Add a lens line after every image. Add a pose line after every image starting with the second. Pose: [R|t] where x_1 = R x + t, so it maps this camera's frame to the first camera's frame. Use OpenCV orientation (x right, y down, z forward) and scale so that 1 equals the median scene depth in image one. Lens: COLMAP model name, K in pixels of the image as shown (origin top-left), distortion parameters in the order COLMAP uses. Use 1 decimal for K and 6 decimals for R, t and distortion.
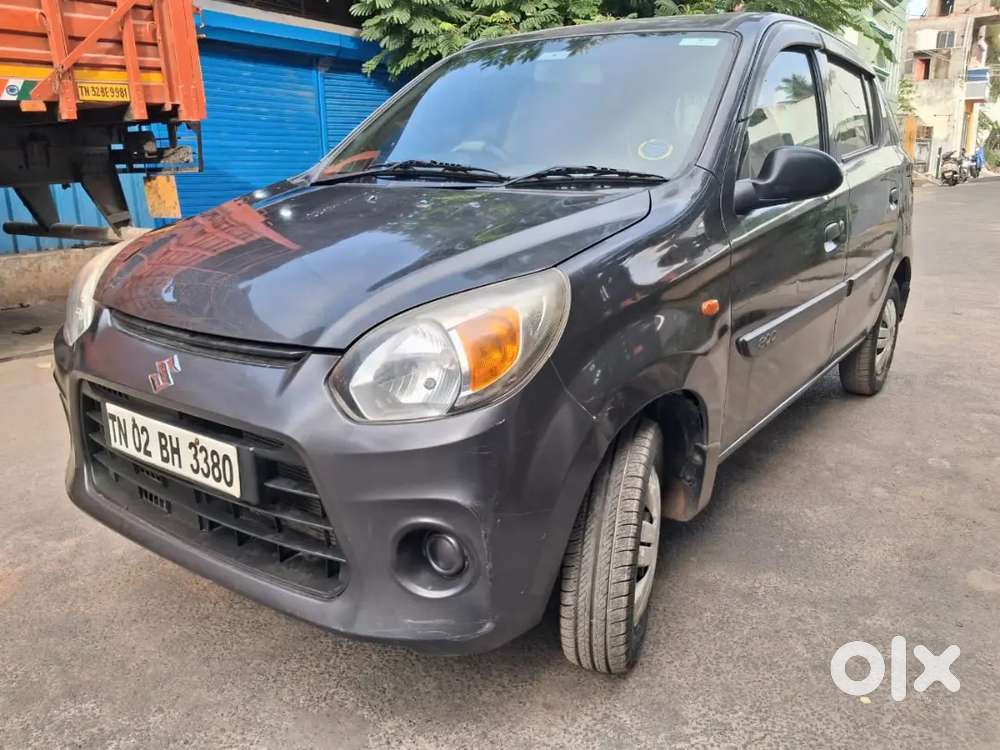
lens RADIAL K [[765.4, 0, 506.3], [0, 765.4, 395.1], [0, 0, 1]] dist [0.007219, -0.015890]
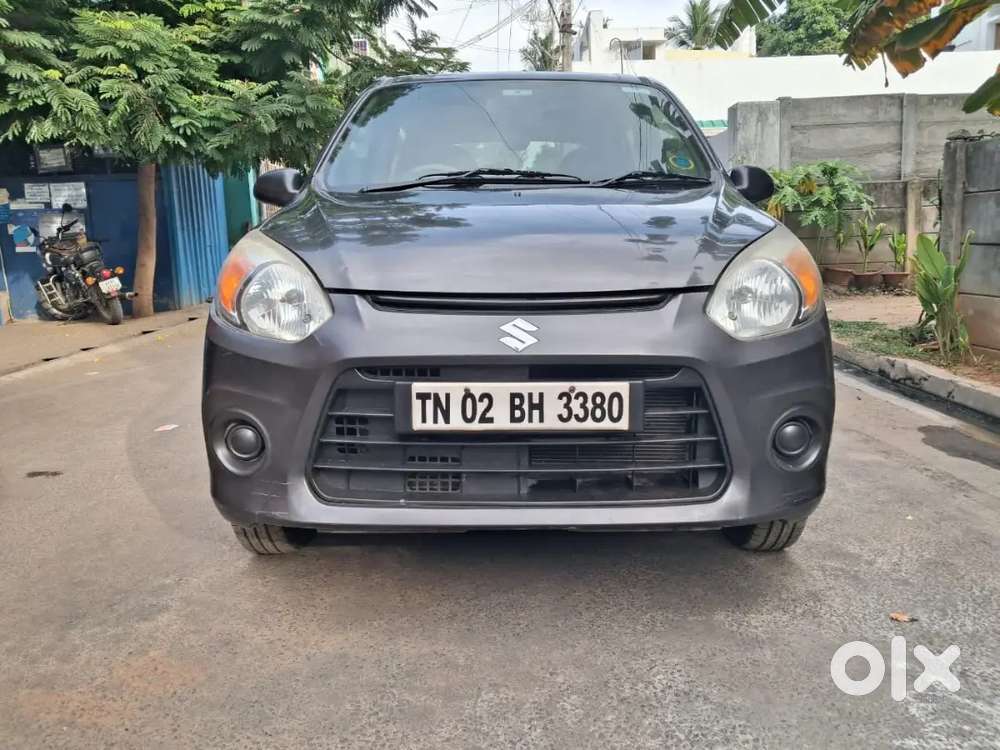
lens RADIAL K [[775.5, 0, 499.0], [0, 775.5, 373.6], [0, 0, 1]] dist [0.035844, -0.040025]
pose [[0.818879, -0.109372, 0.563449, -0.863216], [0.181027, 0.980787, -0.072710, 0.078086], [-0.544671, 0.161540, 0.822945, 0.125144]]
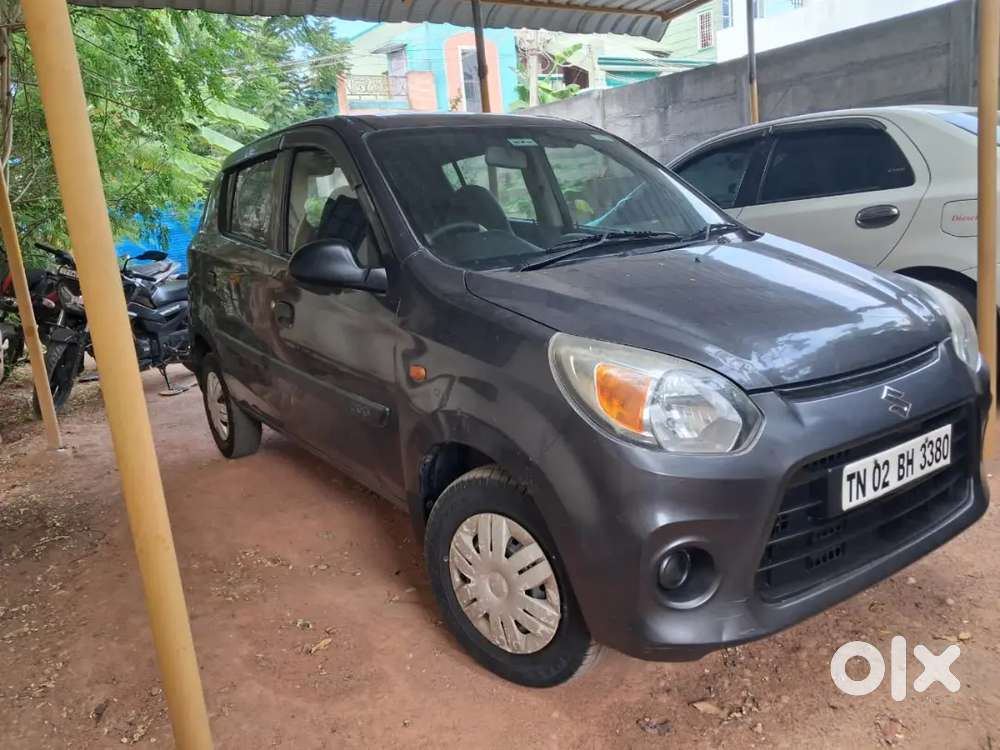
lens RADIAL K [[775.5, 0, 492.0], [0, 775.5, 383.3], [0, 0, 1]] dist [0.035844, -0.040025]
pose [[0.353743, -0.233915, 0.905621, -1.392196], [0.348435, 0.931490, 0.104496, -0.314746], [-0.868020, 0.278586, 0.411012, 0.838173]]
